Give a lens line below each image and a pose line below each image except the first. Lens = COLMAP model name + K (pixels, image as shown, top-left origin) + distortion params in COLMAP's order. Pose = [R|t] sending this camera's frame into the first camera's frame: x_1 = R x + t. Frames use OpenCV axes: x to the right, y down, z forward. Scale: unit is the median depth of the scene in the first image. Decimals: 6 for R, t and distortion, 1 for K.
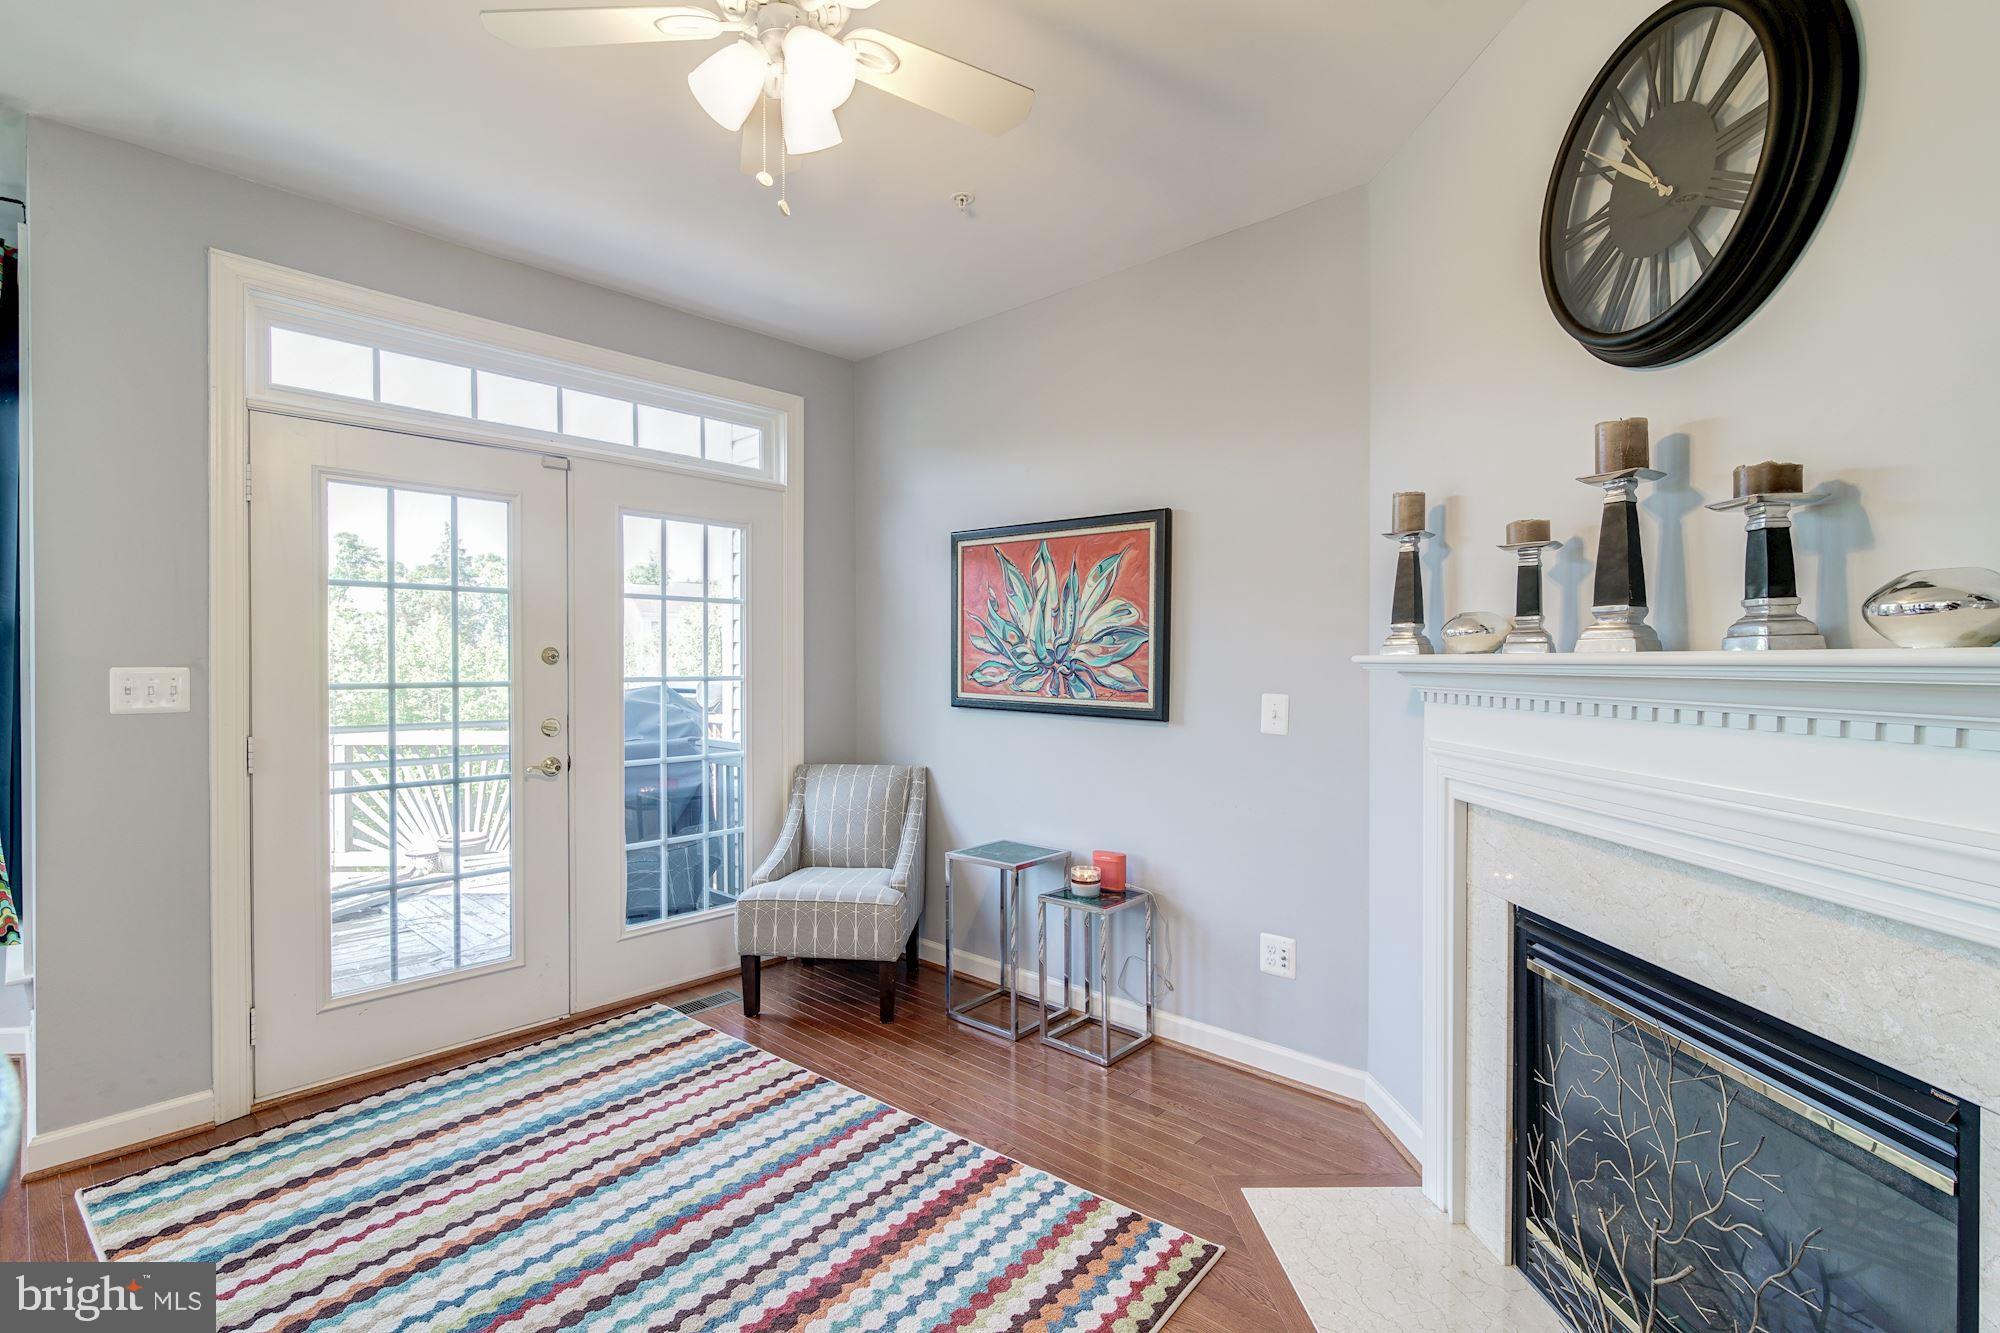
lens RADIAL K [[905.6, 0, 1003.3], [0, 905.6, 663.5], [0, 0, 1]] dist [-0.002236, 0.000635]
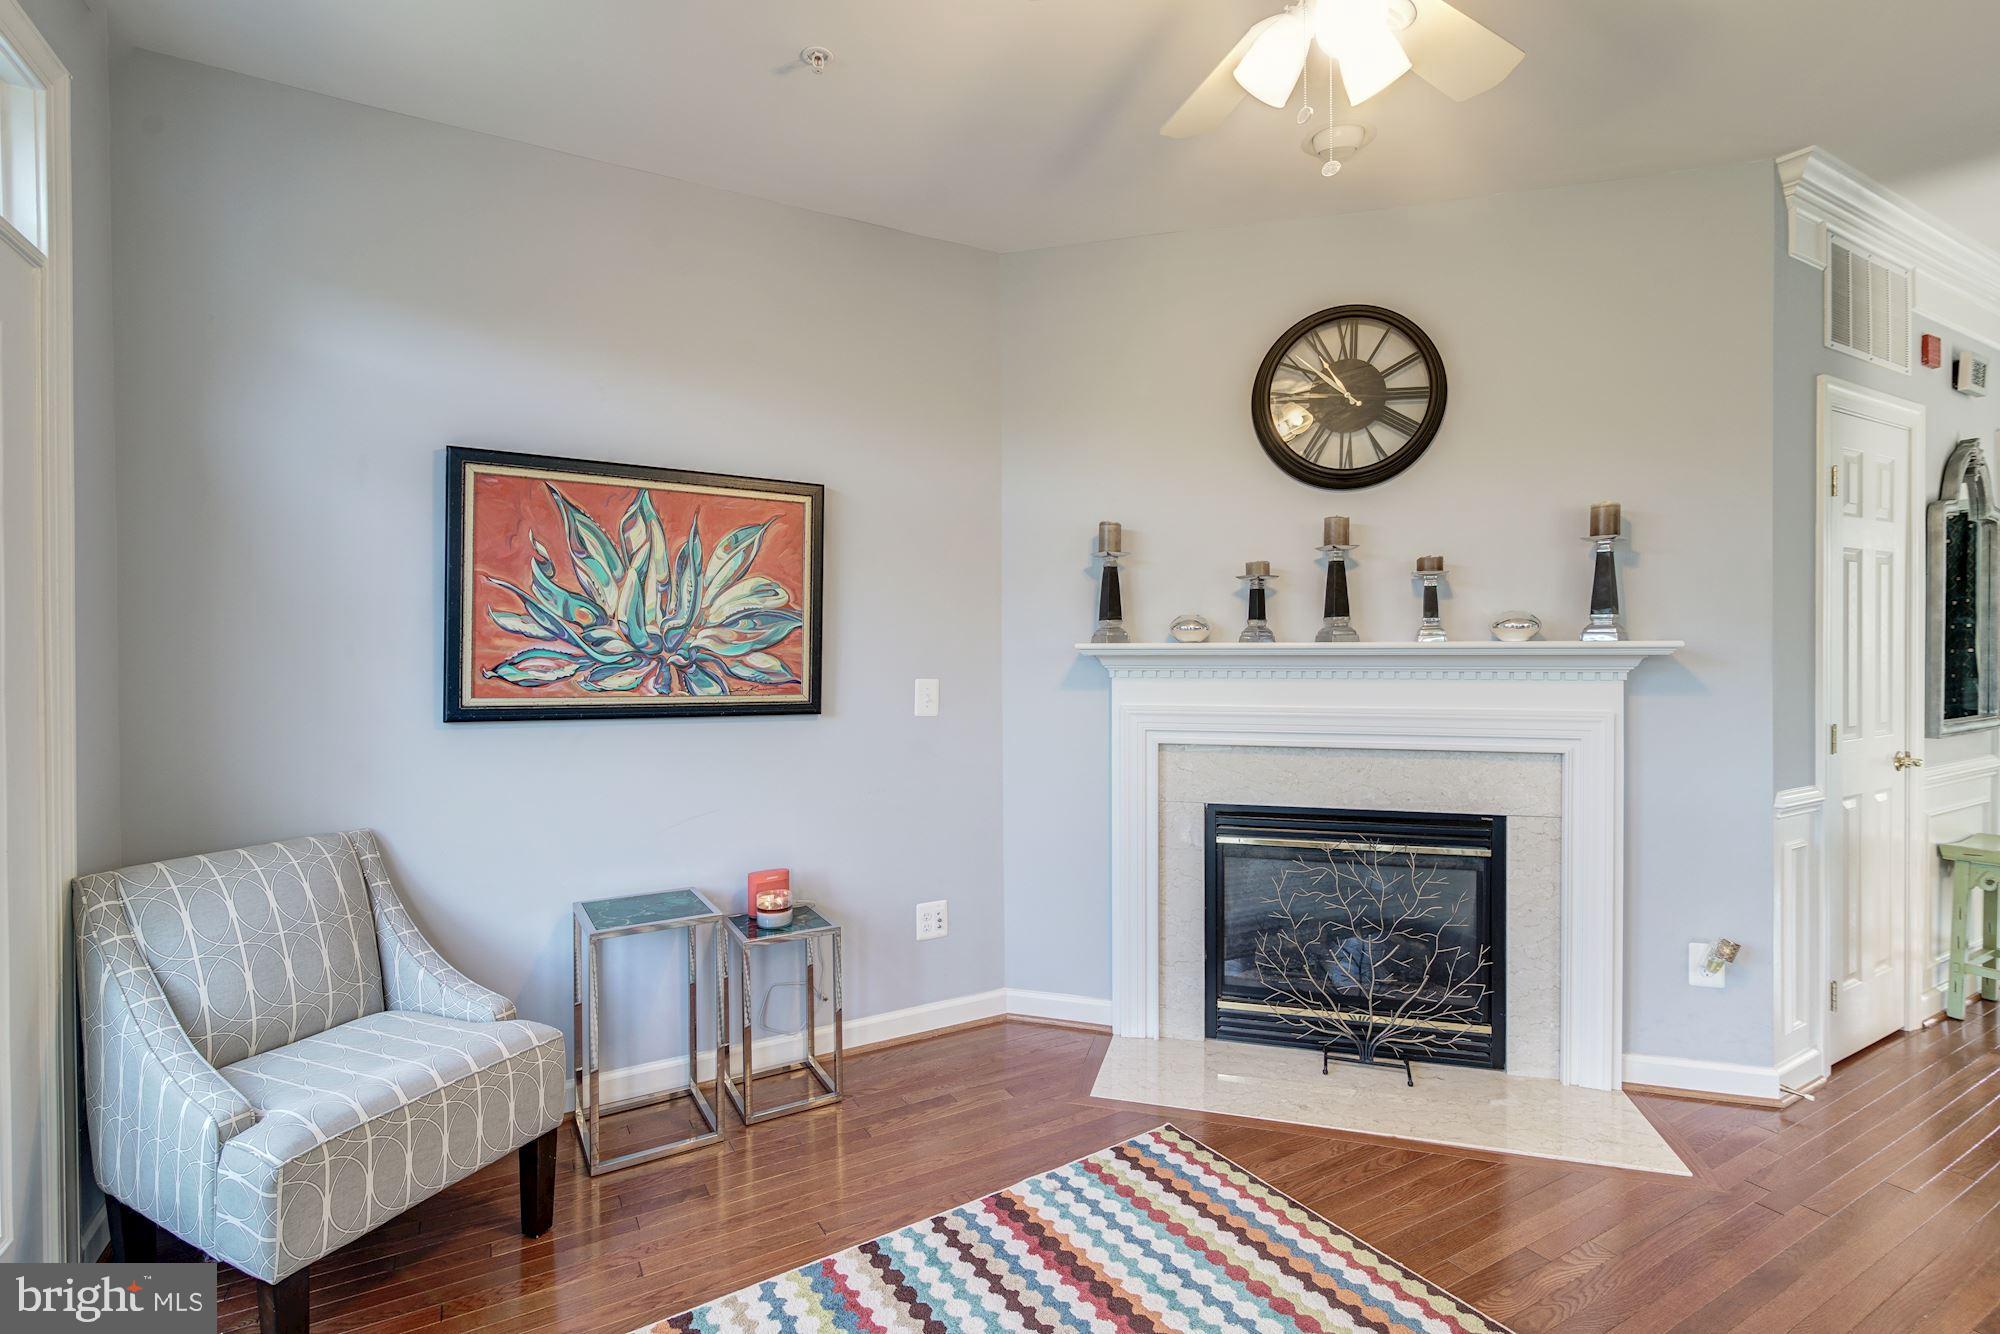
lens RADIAL K [[913.6, 0, 1004.9], [0, 913.6, 654.2], [0, 0, 1]] dist [0.011250, 0.000196]
pose [[0.319730, -0.006615, 0.947485, -0.647855], [0.005284, 0.999973, 0.005198, -0.000986], [-0.947494, 0.003344, 0.319757, 0.520588]]
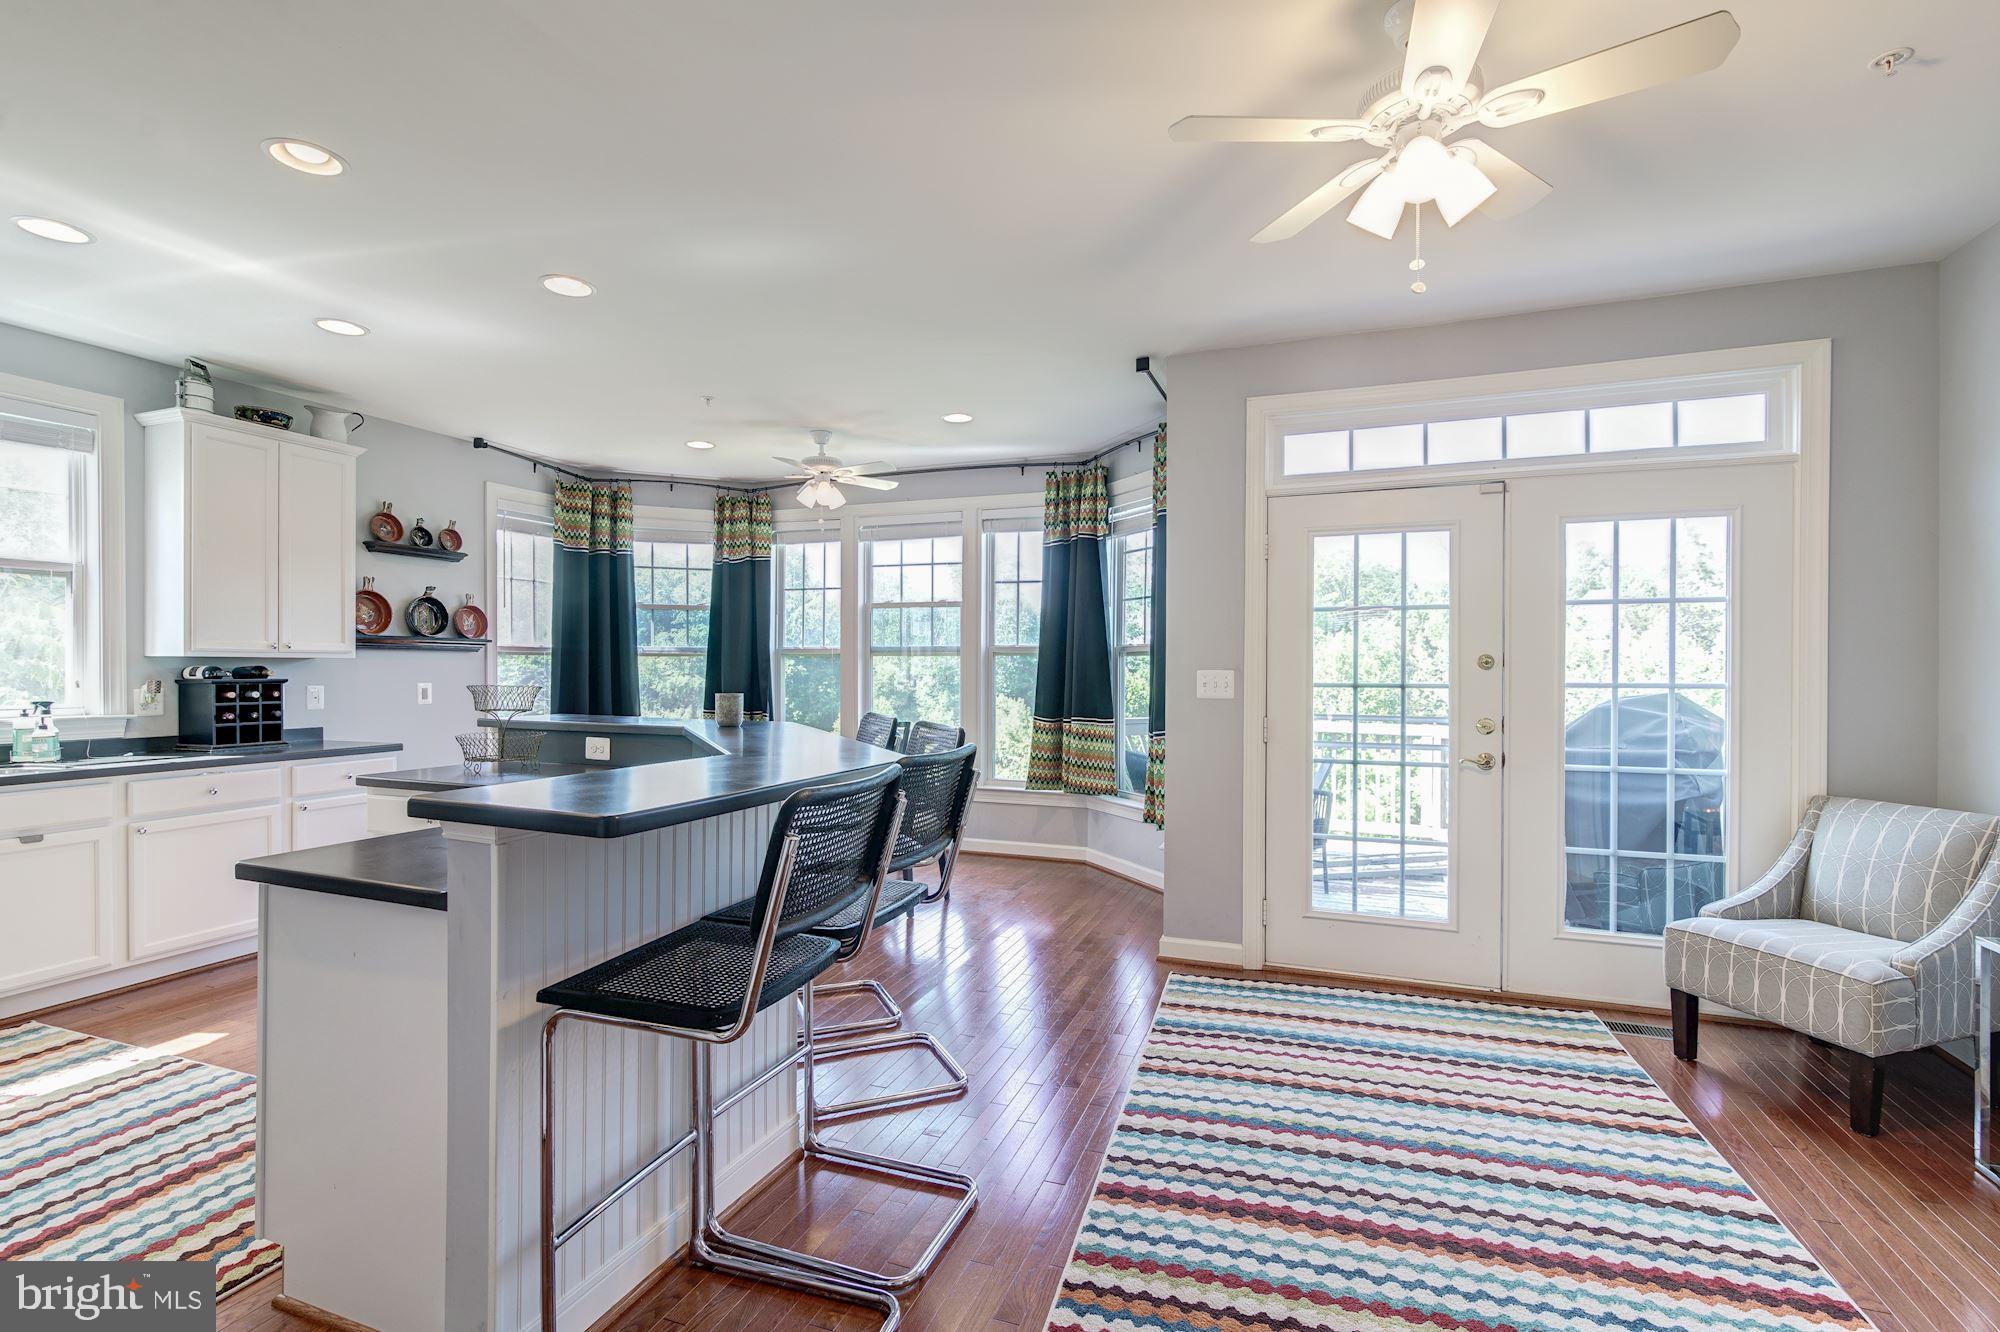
lens RADIAL K [[941.0, 0, 1003.3], [0, 941.0, 663.7], [0, 0, 1]] dist [-0.003995, 0.000306]
pose [[0.373426, -0.003330, -0.927654, 0.360730], [-0.003376, 0.999982, -0.004948, 0.001119], [0.927654, 0.004980, 0.373409, 0.017109]]
